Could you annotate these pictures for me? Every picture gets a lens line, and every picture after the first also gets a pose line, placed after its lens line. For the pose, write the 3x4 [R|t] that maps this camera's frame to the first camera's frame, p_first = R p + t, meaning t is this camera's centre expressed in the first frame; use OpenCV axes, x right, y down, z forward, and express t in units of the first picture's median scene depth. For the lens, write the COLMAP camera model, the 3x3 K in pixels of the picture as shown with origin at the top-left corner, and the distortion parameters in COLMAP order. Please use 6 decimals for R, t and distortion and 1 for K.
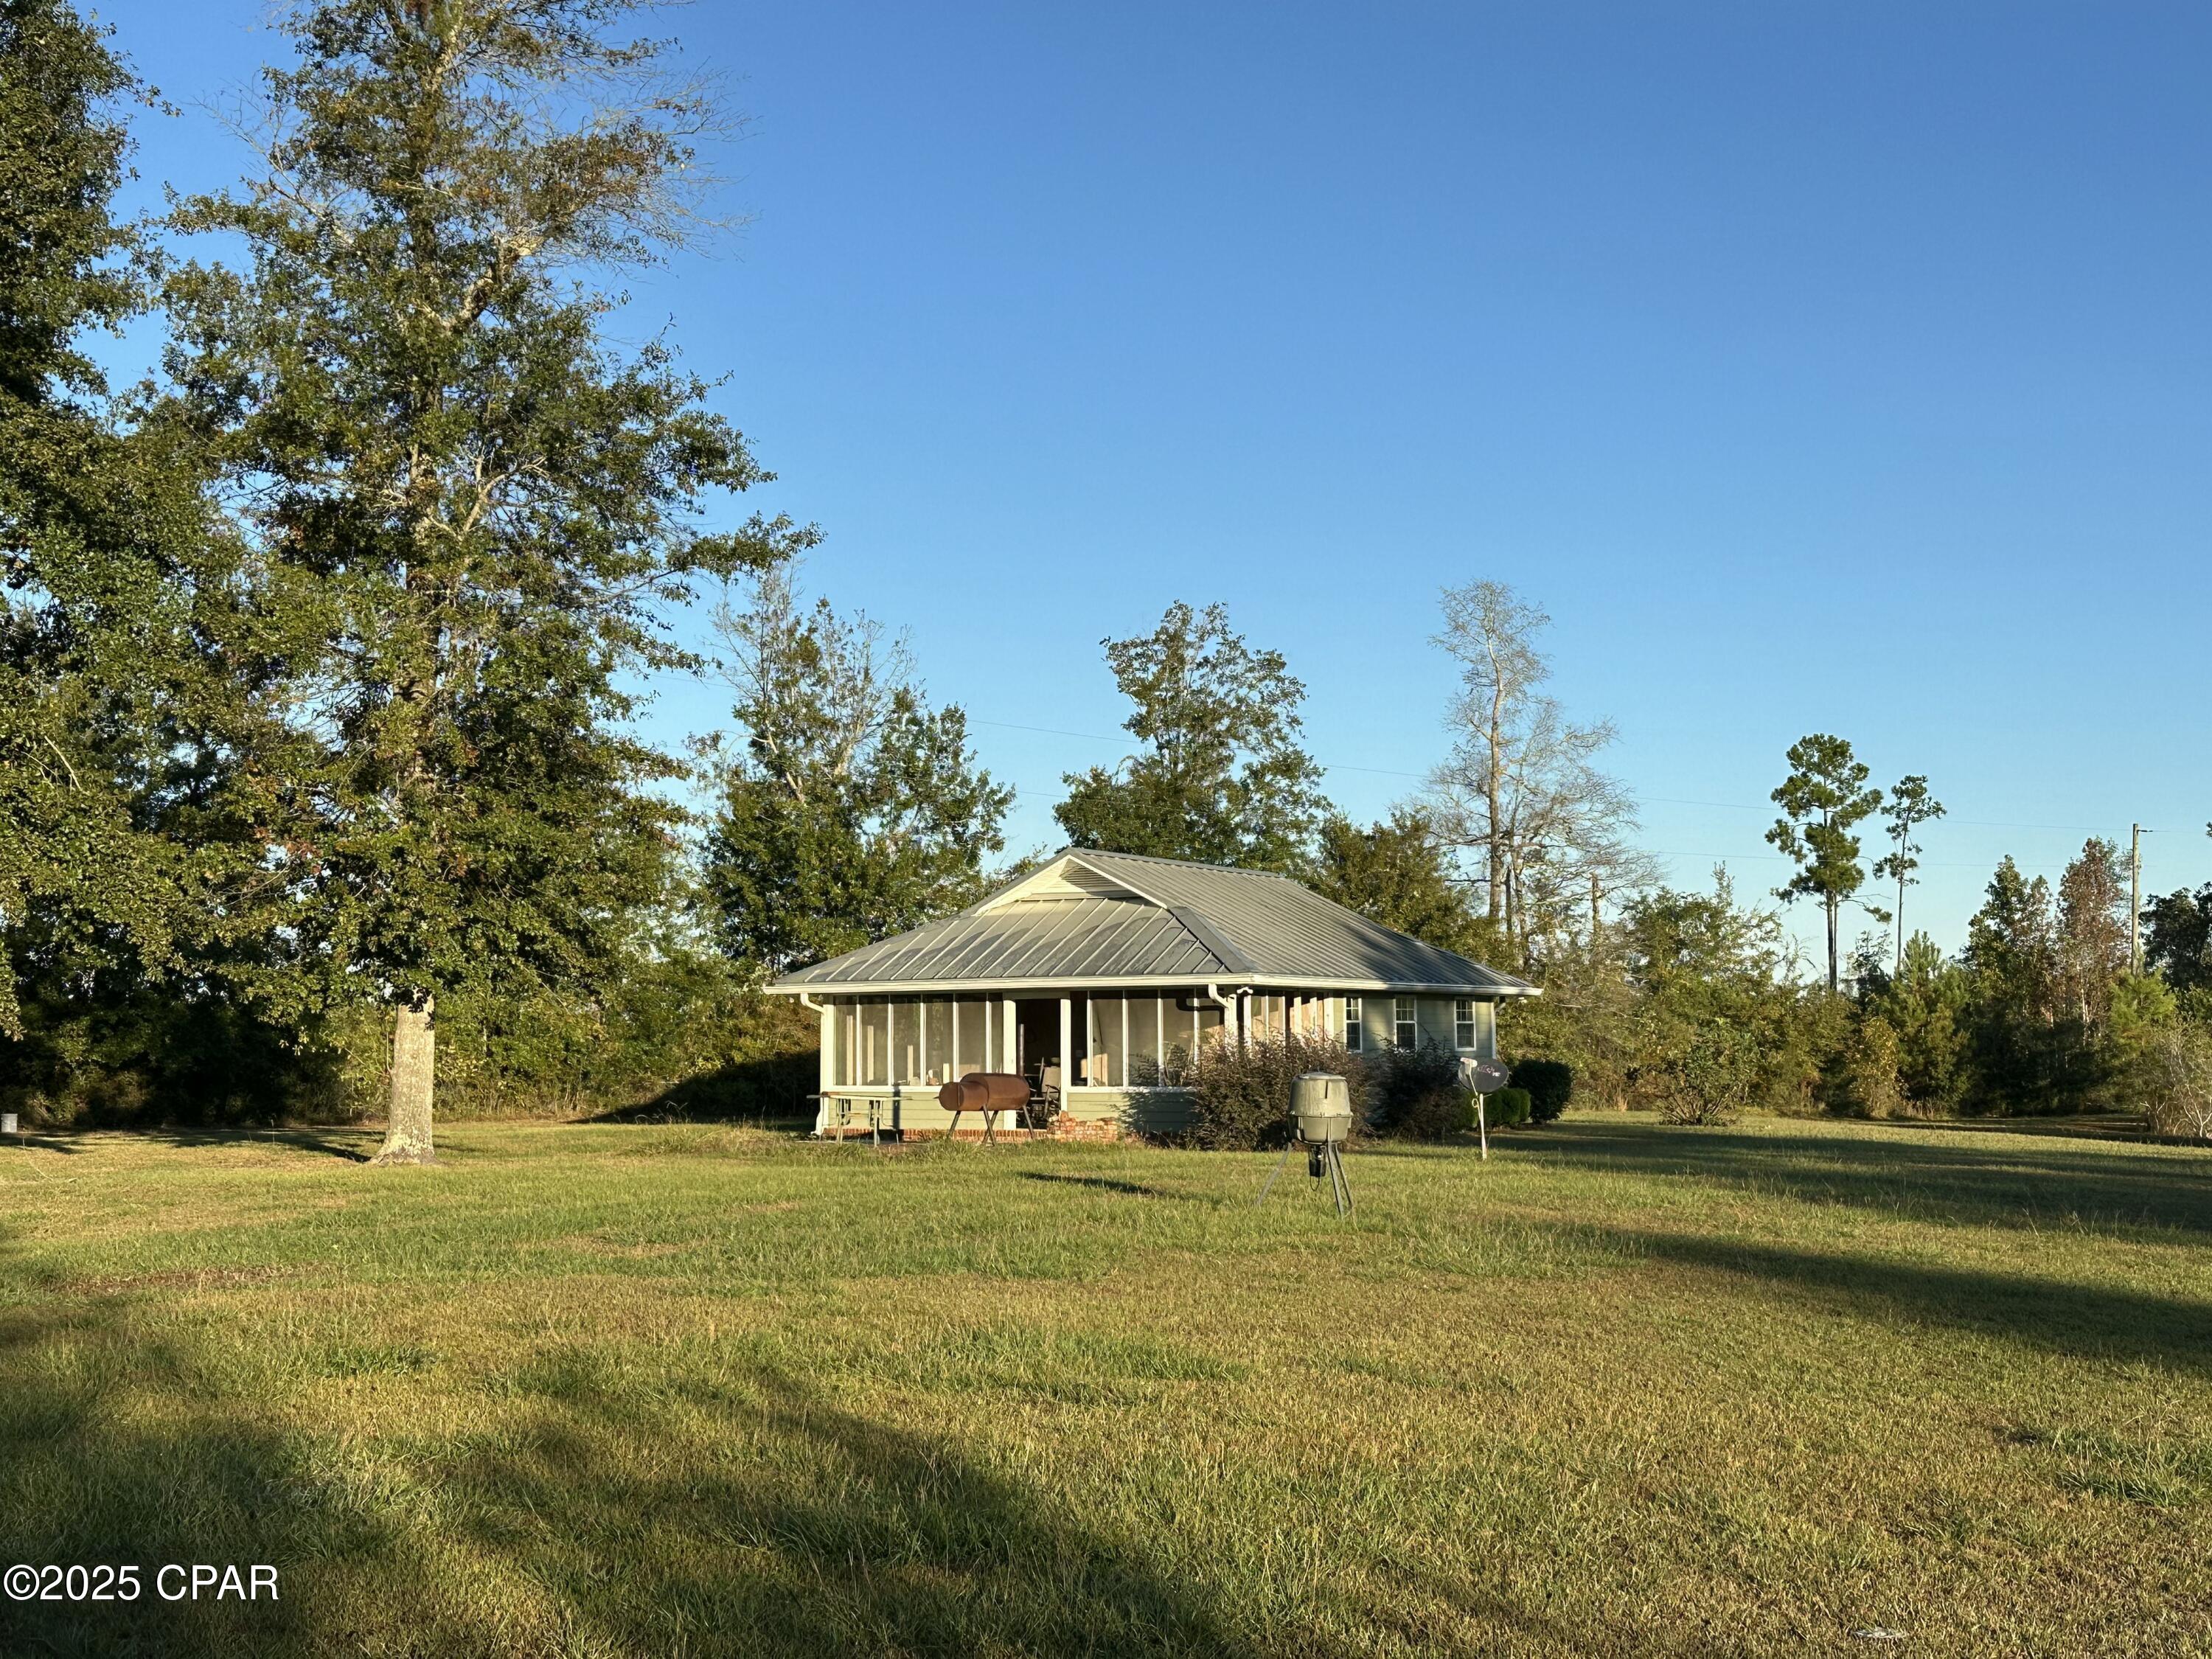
lens RADIAL K [[2633.1, 0, 1106.0], [0, 2633.1, 829.5], [0, 0, 1]] dist [0.009518, -0.002671]
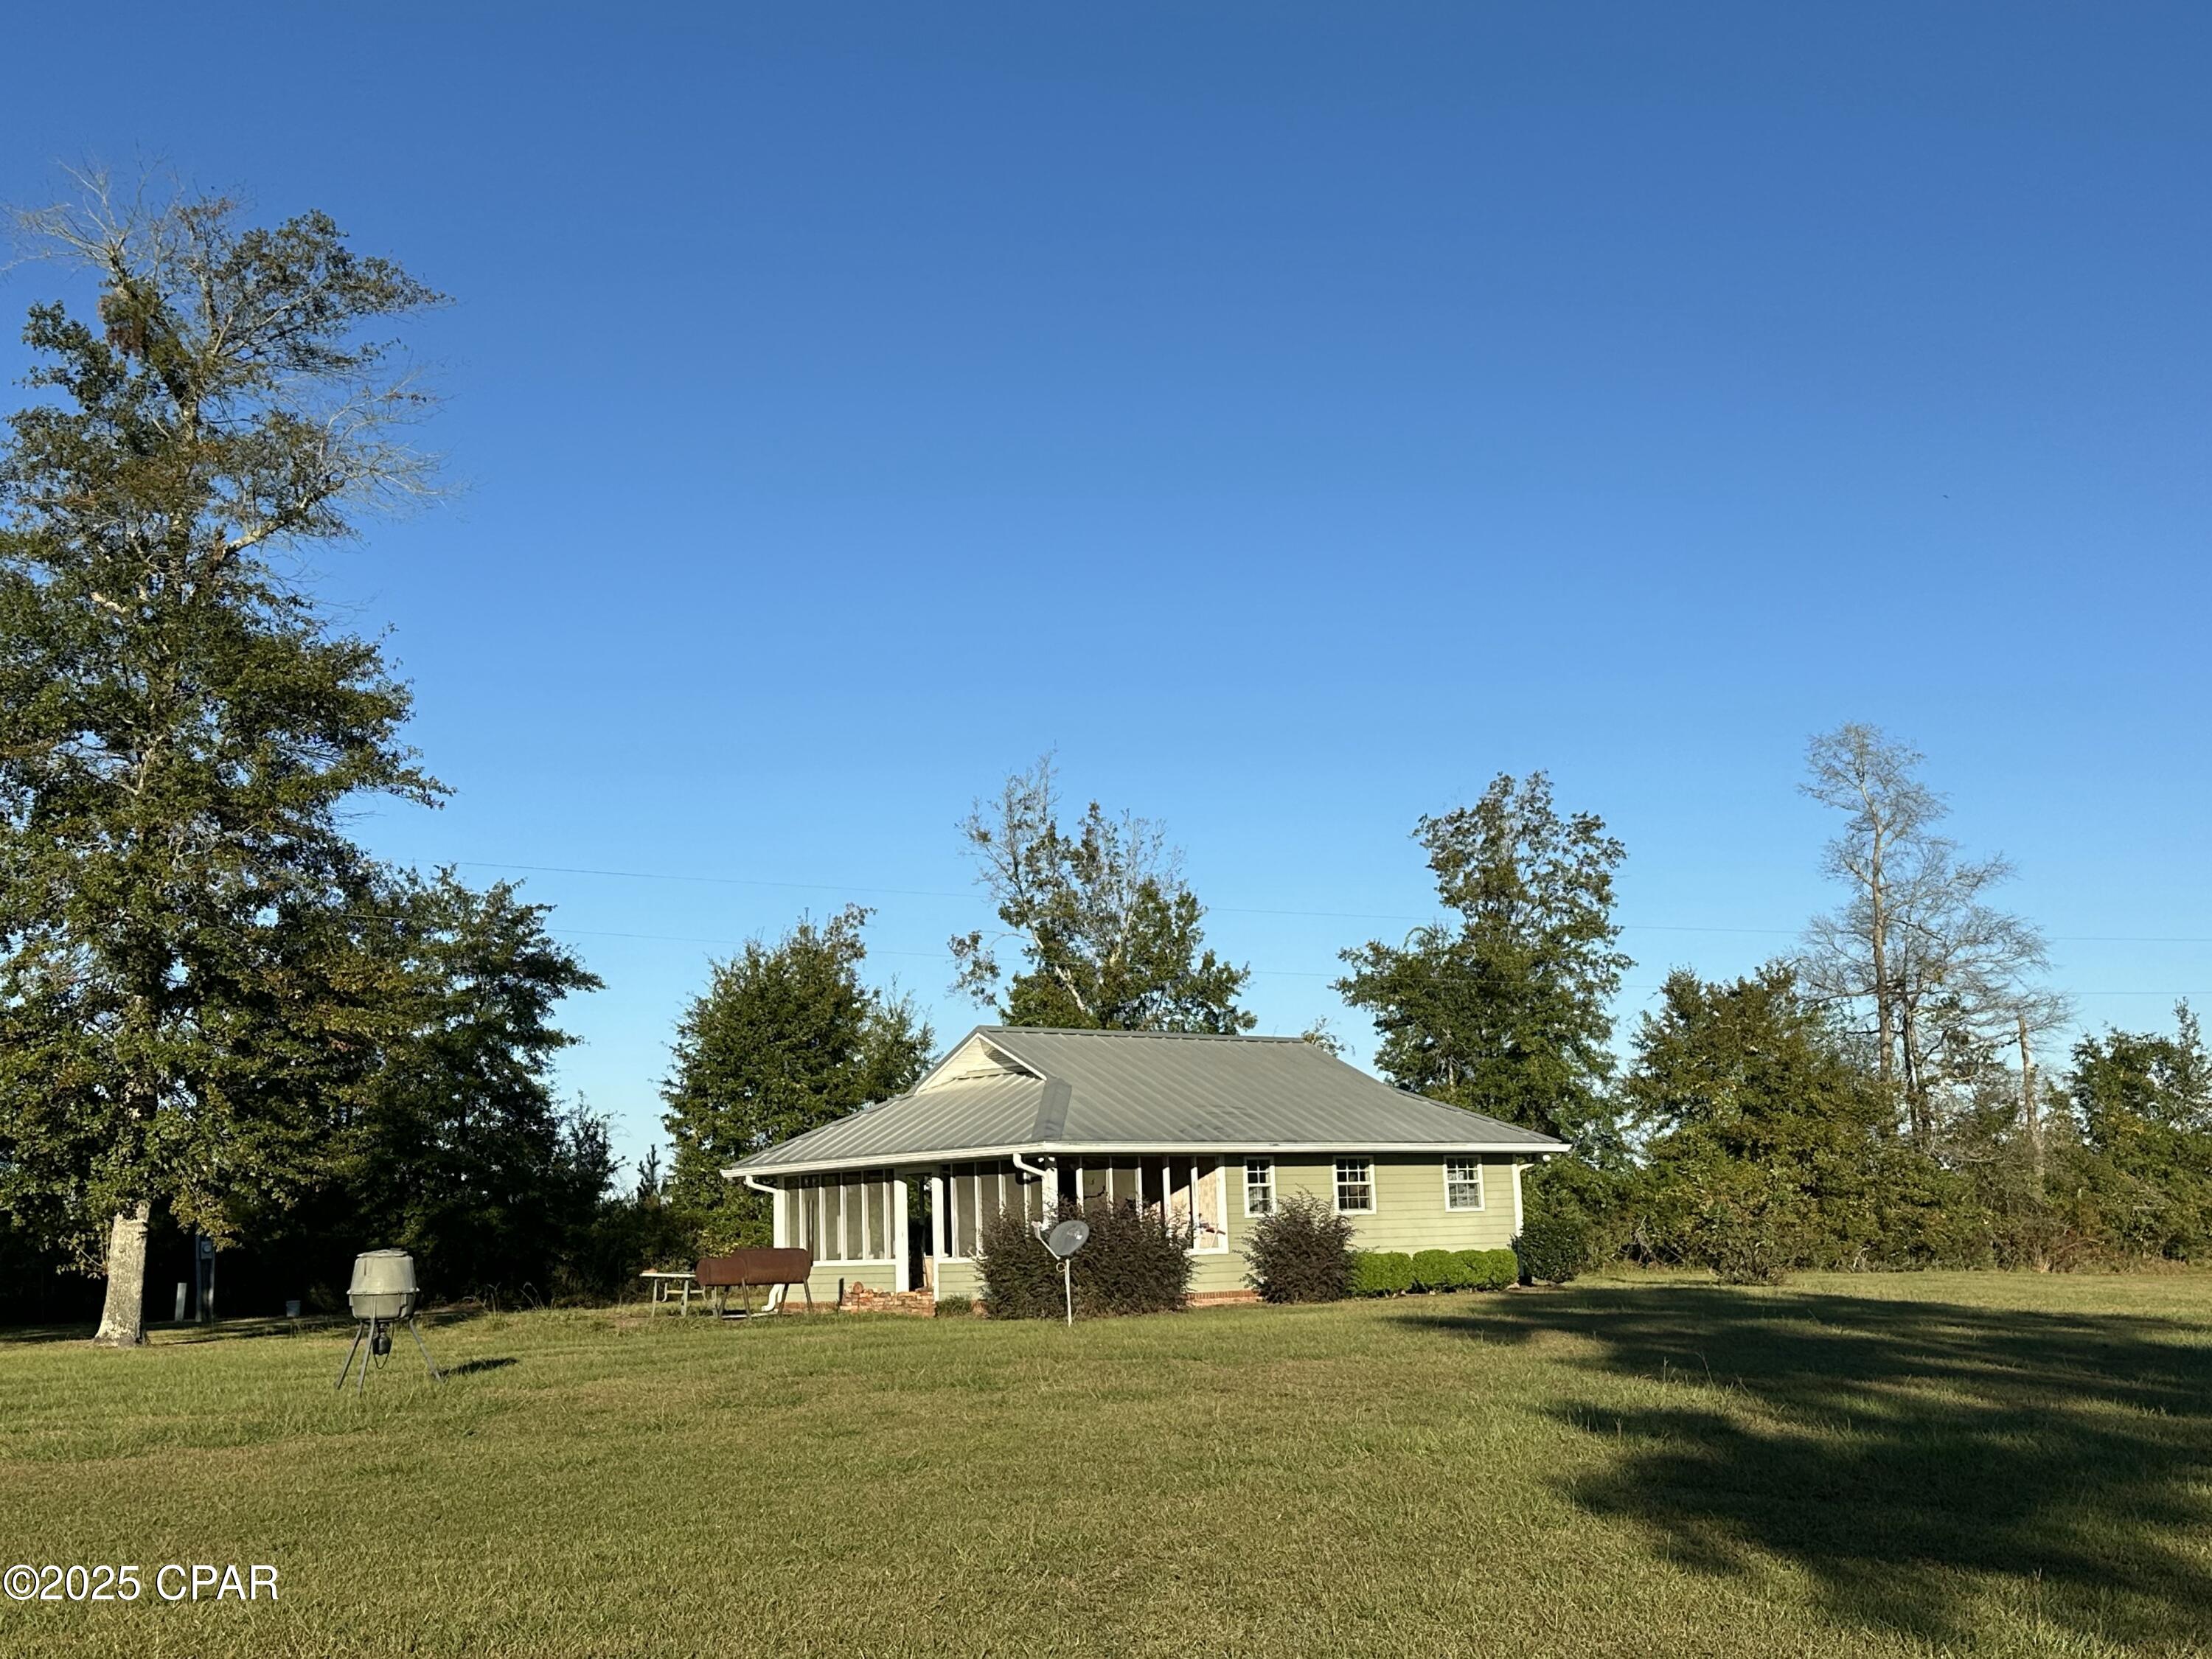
lens RADIAL K [[2444.2, 0, 1106.0], [0, 2444.2, 829.5], [0, 0, 1]] dist [0.099329, -0.007323]
pose [[0.939224, -0.079462, -0.333983, 0.192261], [0.054269, 0.994977, -0.084113, 0.006840], [0.338989, 0.060876, 0.938819, 0.047629]]
